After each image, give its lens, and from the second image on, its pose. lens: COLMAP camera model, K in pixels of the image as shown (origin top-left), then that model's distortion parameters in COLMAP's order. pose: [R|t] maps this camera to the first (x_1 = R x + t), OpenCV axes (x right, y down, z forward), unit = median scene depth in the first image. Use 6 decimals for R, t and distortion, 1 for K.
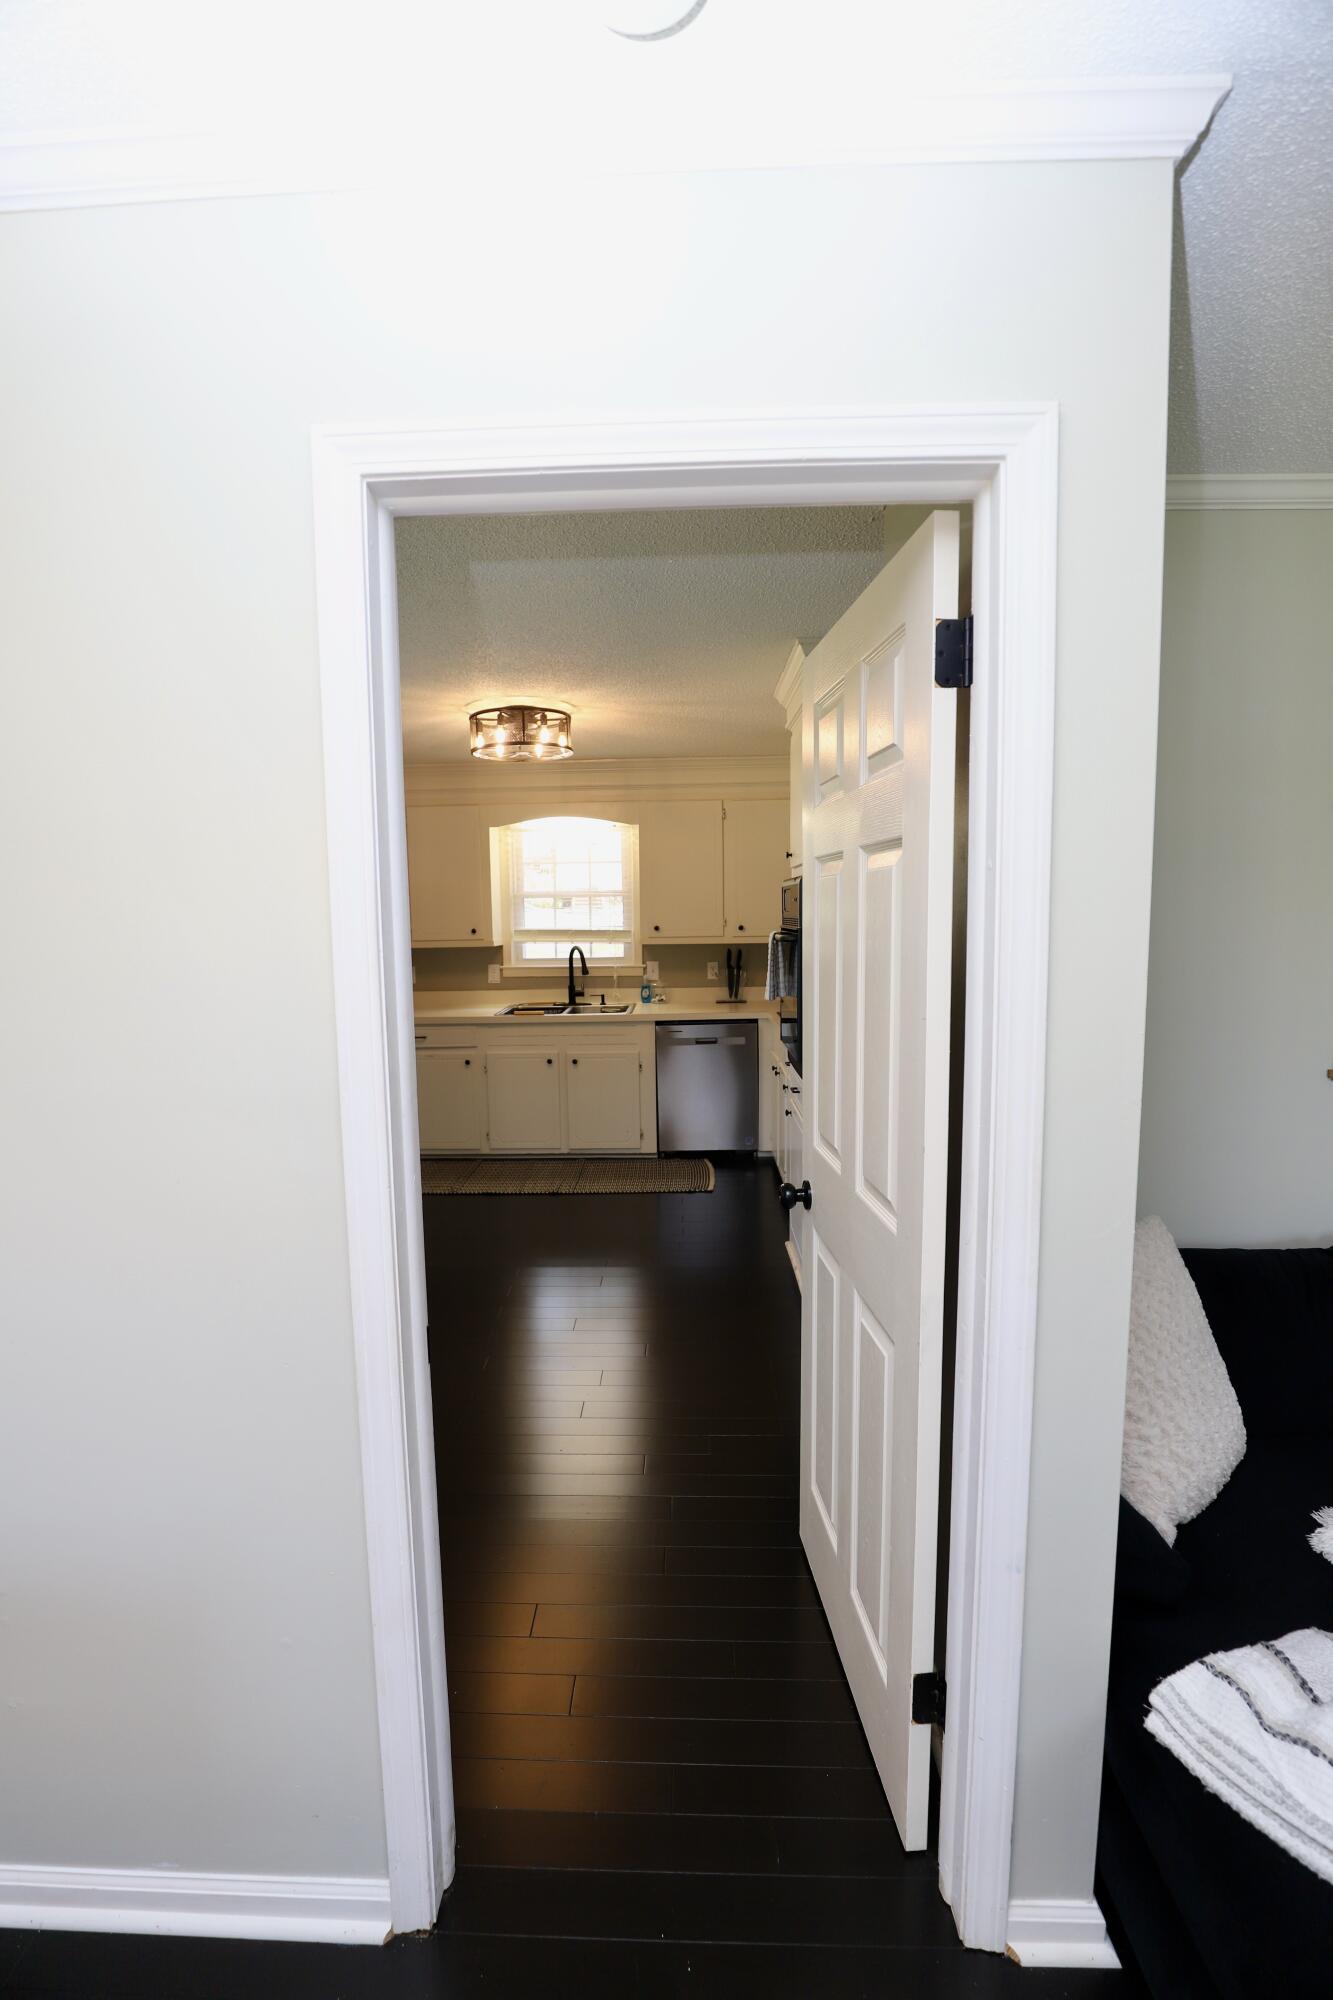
lens RADIAL K [[918.1, 0, 654.8], [0, 918.1, 996.4], [0, 0, 1]] dist [-0.029556, 0.003516]
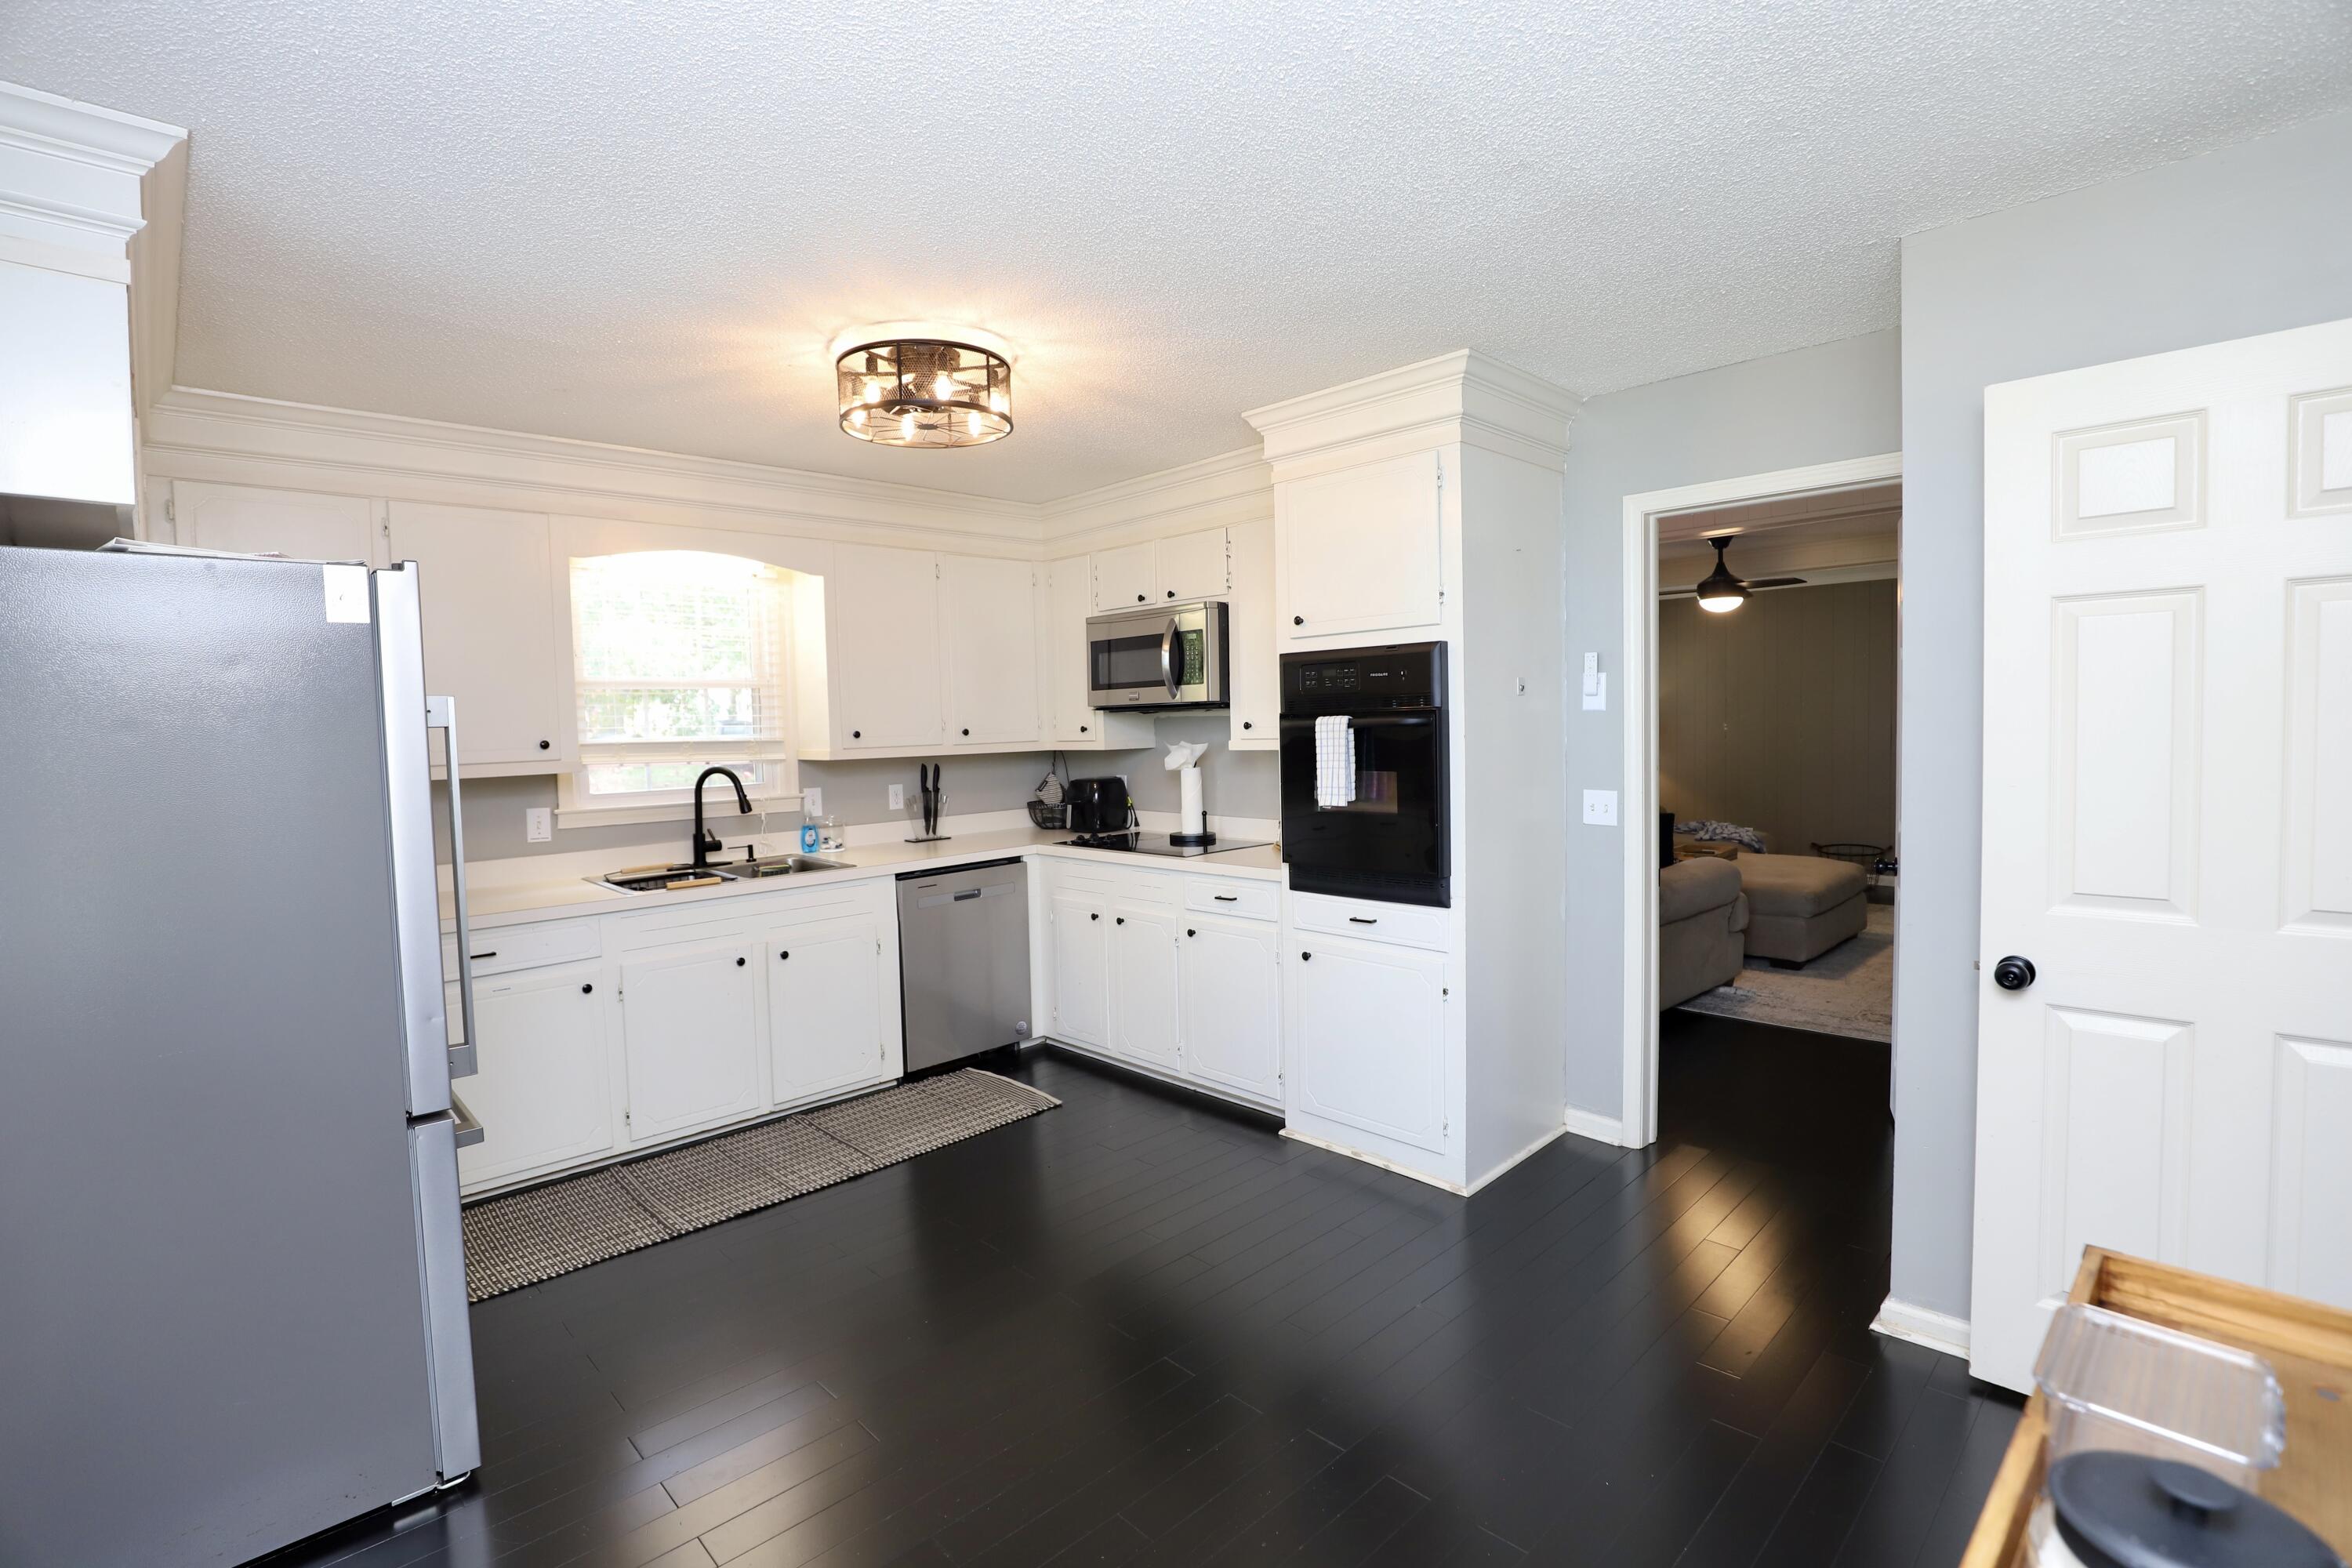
lens RADIAL K [[1079.7, 0, 1192.8], [0, 1079.7, 773.2], [0, 0, 1]] dist [-0.029556, 0.003516]
pose [[0.691991, -0.039509, 0.720825, -0.391031], [0.078288, 0.996719, -0.020525, -0.012487], [-0.717649, 0.070635, 0.692814, 0.298451]]
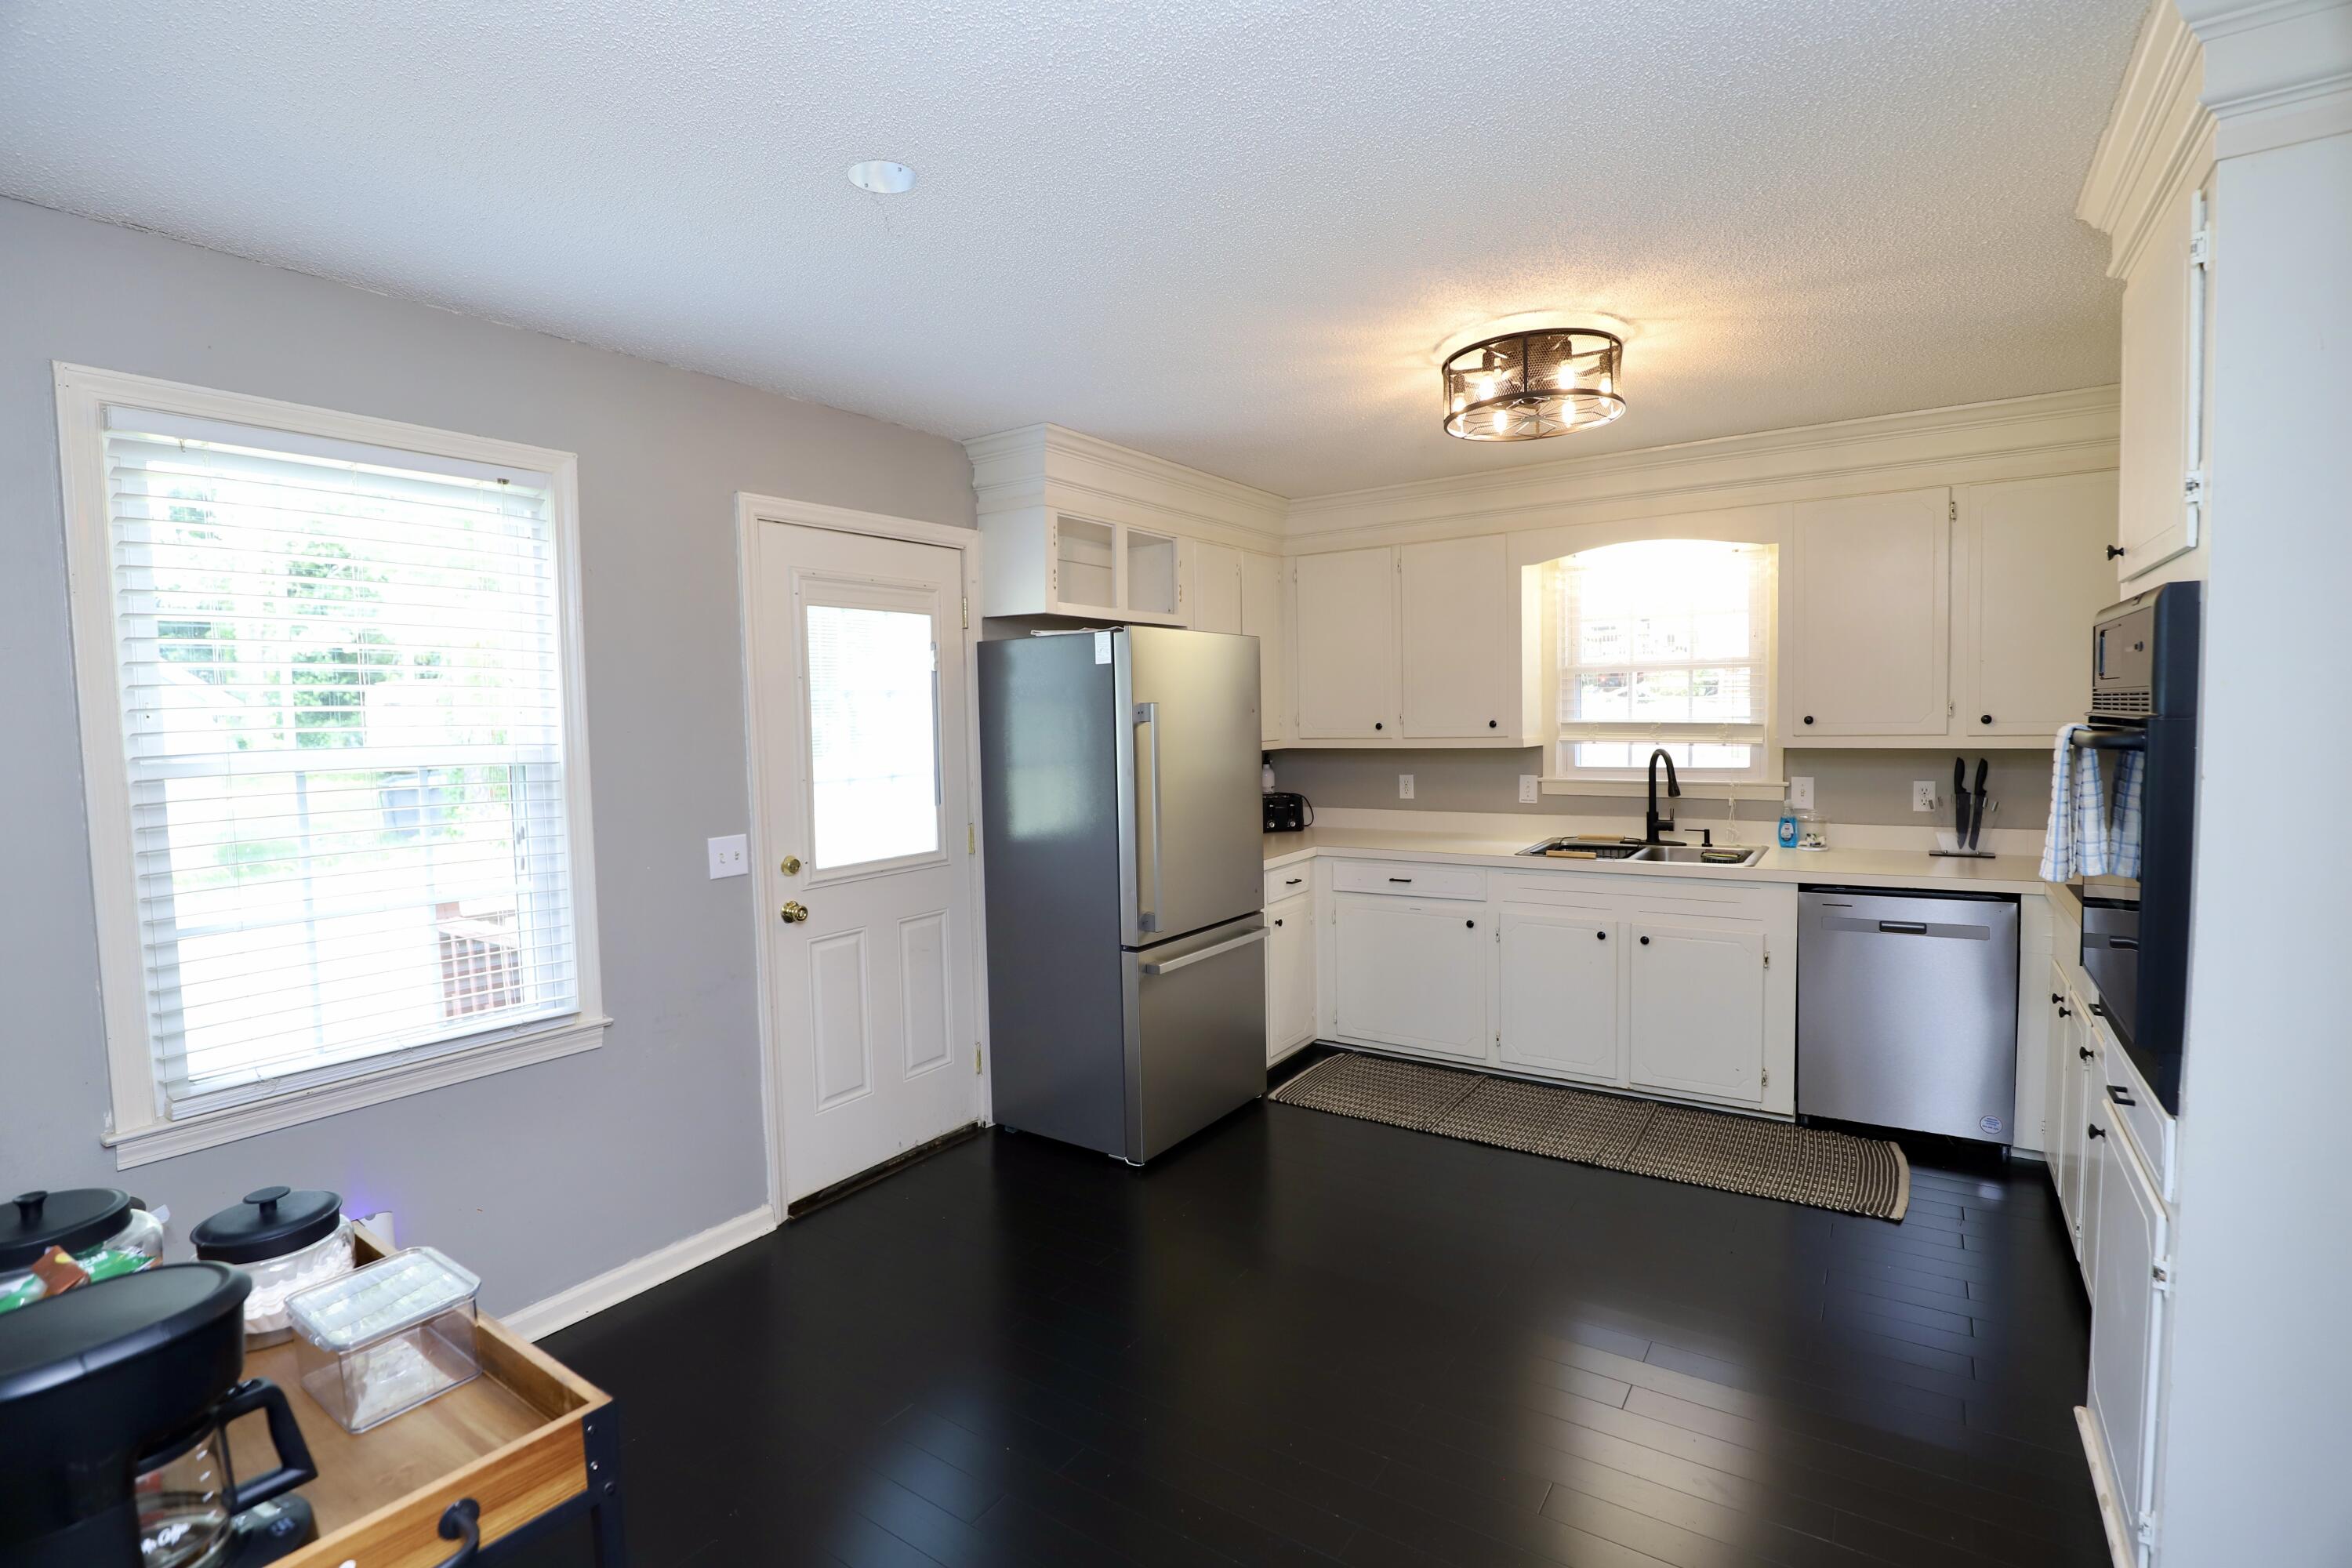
lens RADIAL K [[1079.7, 0, 1183.1], [0, 1079.7, 772.7], [0, 0, 1]] dist [-0.029556, 0.003516]
pose [[0.847497, 0.025459, -0.530189, 0.025970], [-0.040678, 0.999027, -0.017051, -0.014023], [0.529238, 0.036017, 0.847708, 0.228740]]
